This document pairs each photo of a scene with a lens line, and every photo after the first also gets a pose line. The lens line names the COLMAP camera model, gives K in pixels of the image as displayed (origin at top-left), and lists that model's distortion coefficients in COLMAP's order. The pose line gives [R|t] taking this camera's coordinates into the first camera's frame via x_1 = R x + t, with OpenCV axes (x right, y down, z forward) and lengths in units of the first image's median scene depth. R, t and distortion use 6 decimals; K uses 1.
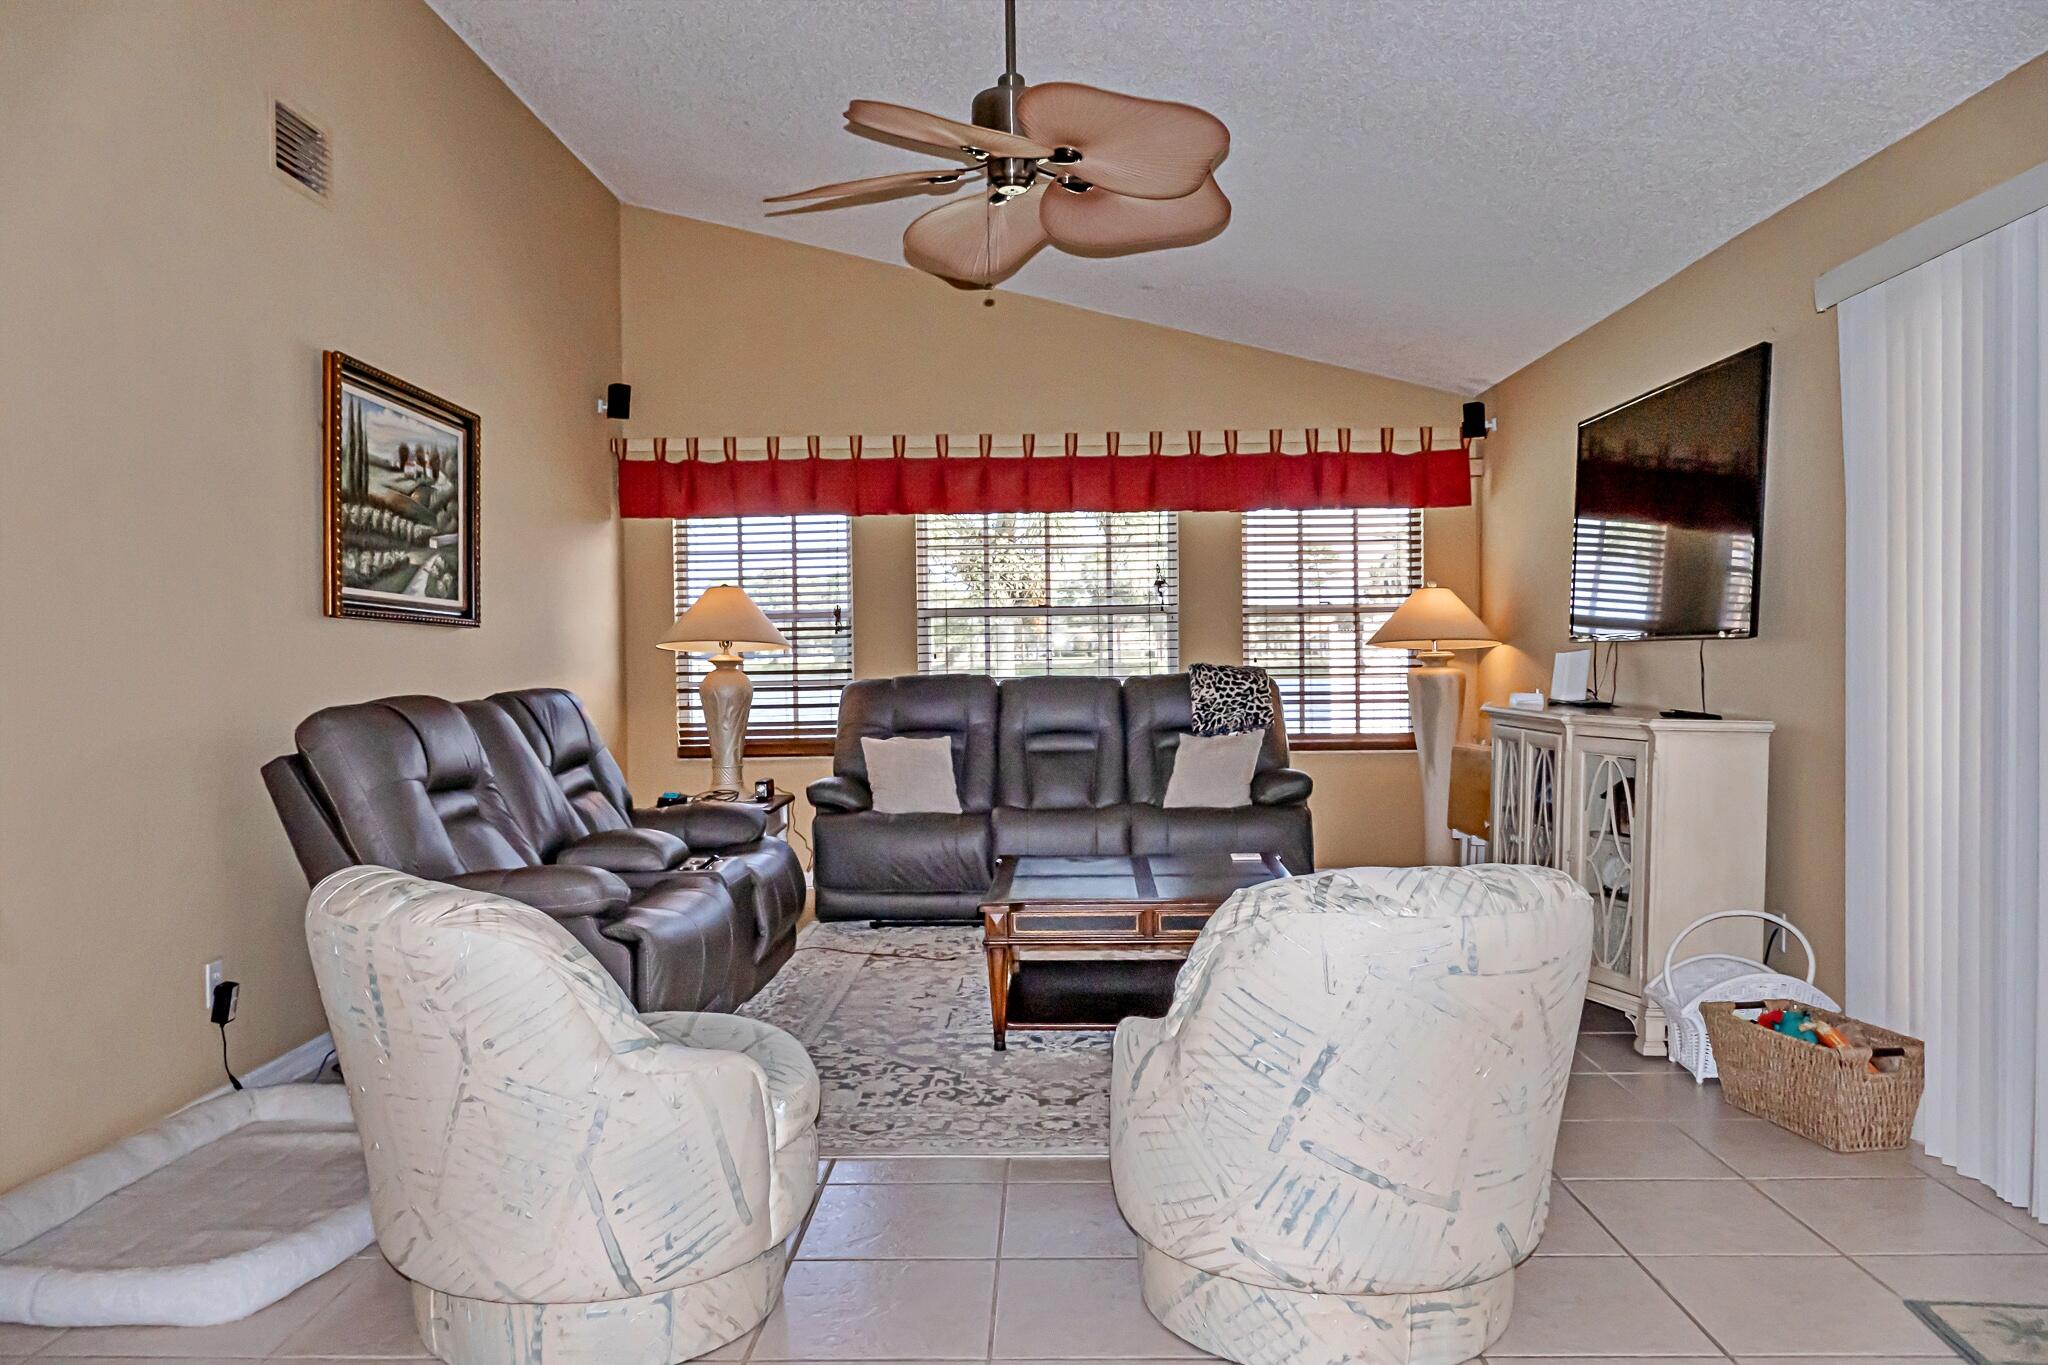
lens RADIAL K [[1456.7, 0, 1024.0], [0, 1456.7, 682.5], [0, 0, 1]] dist [-0.018151, 0.008511]
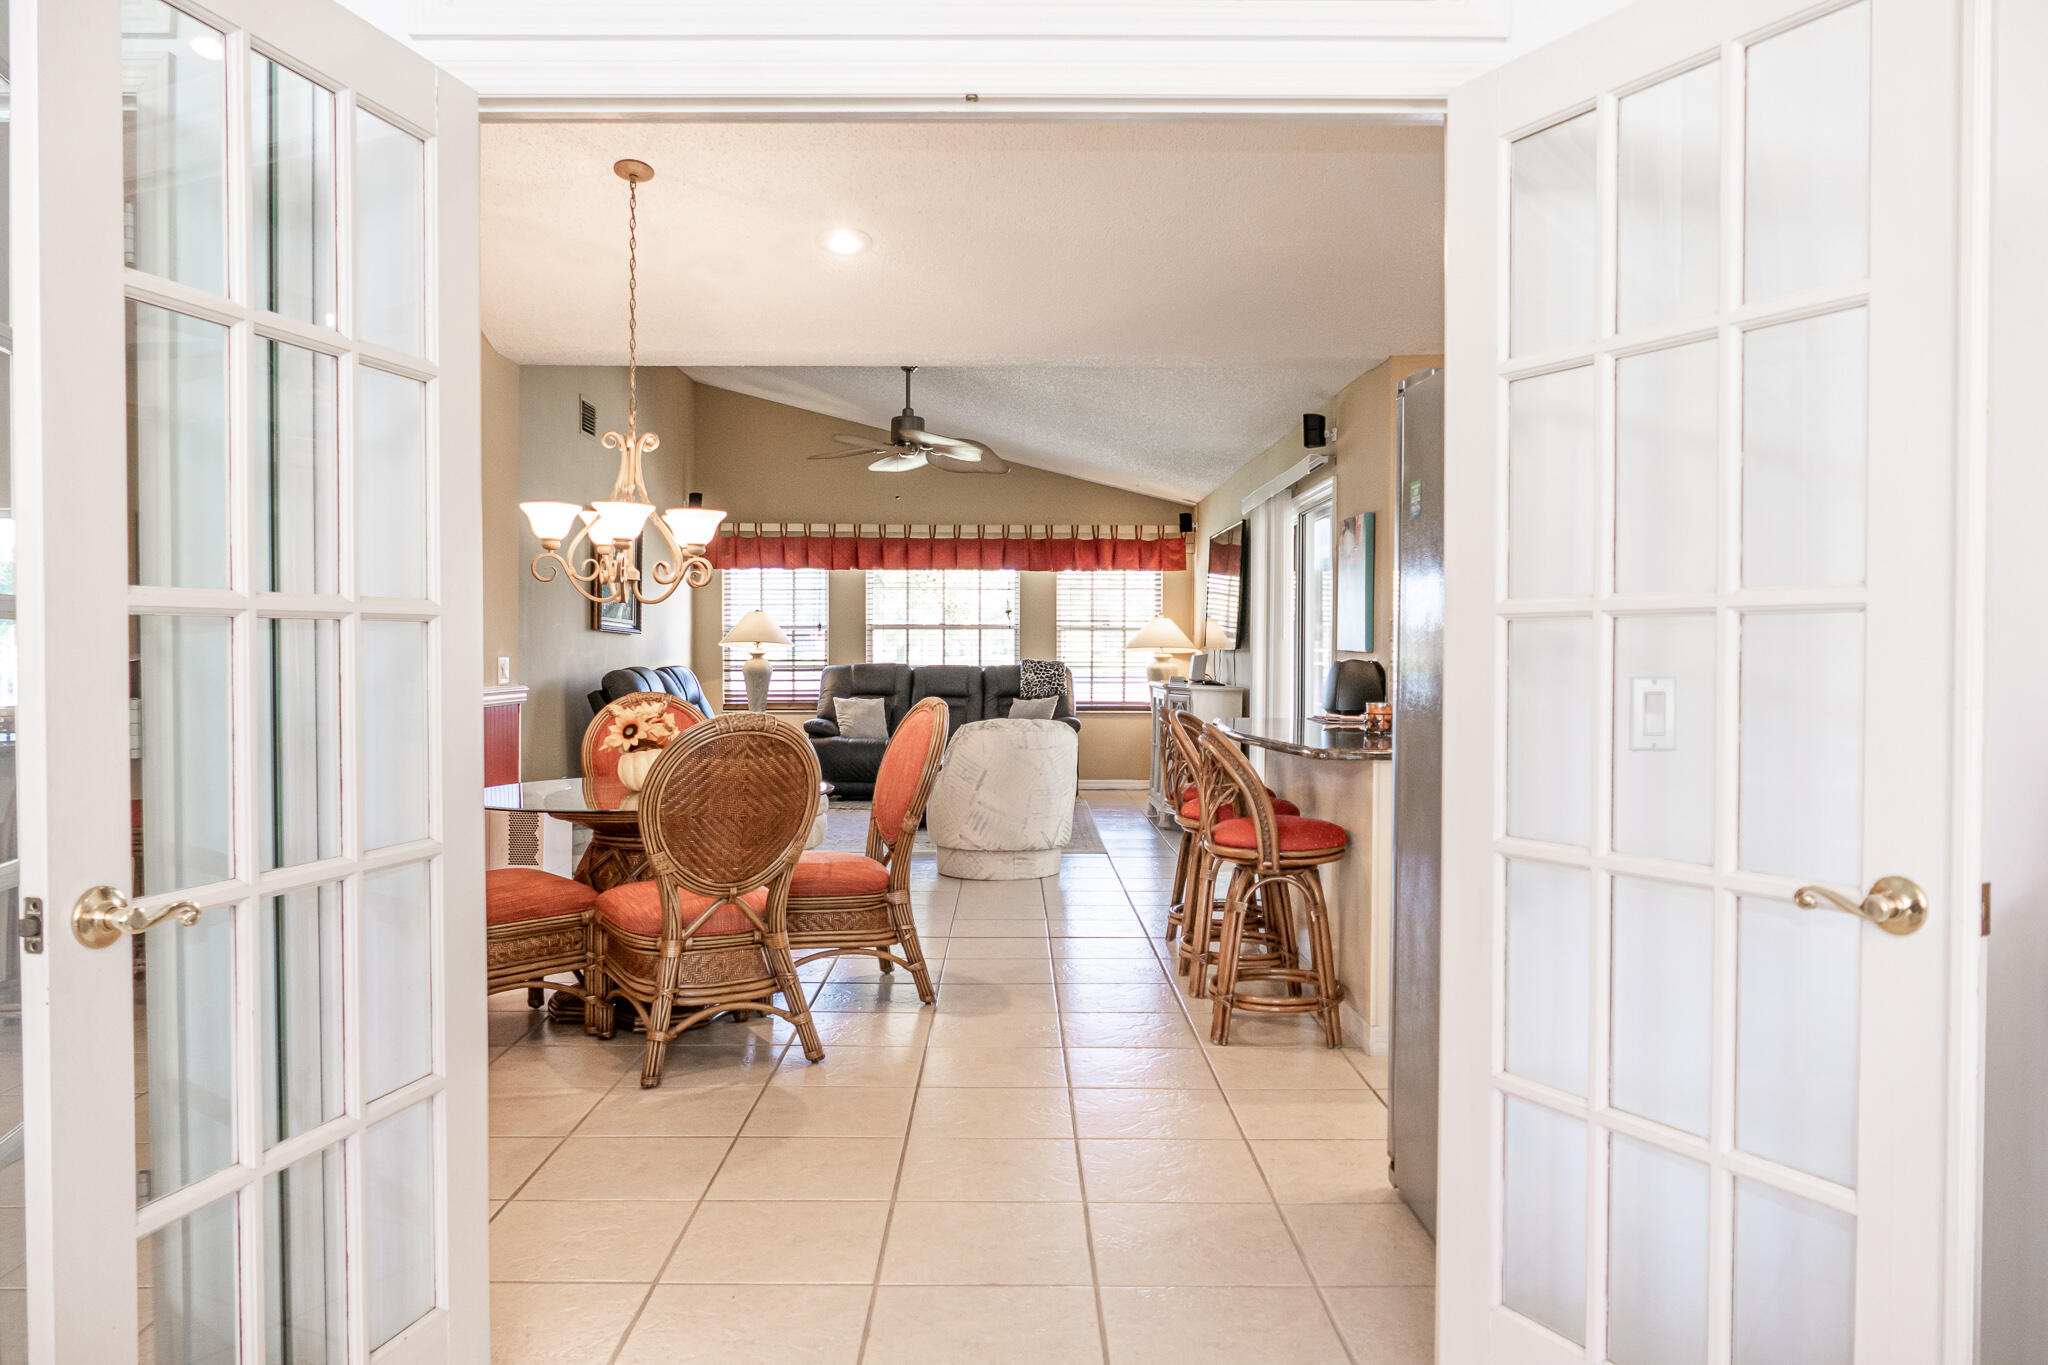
lens RADIAL K [[1456.7, 0, 1024.0], [0, 1456.7, 682.5], [0, 0, 1]] dist [-0.018151, 0.008511]
pose [[0.999389, 0.013137, 0.032403, 0.058637], [-0.013185, 0.999912, 0.001280, 0.013107], [-0.032383, -0.001706, 0.999474, -0.737546]]
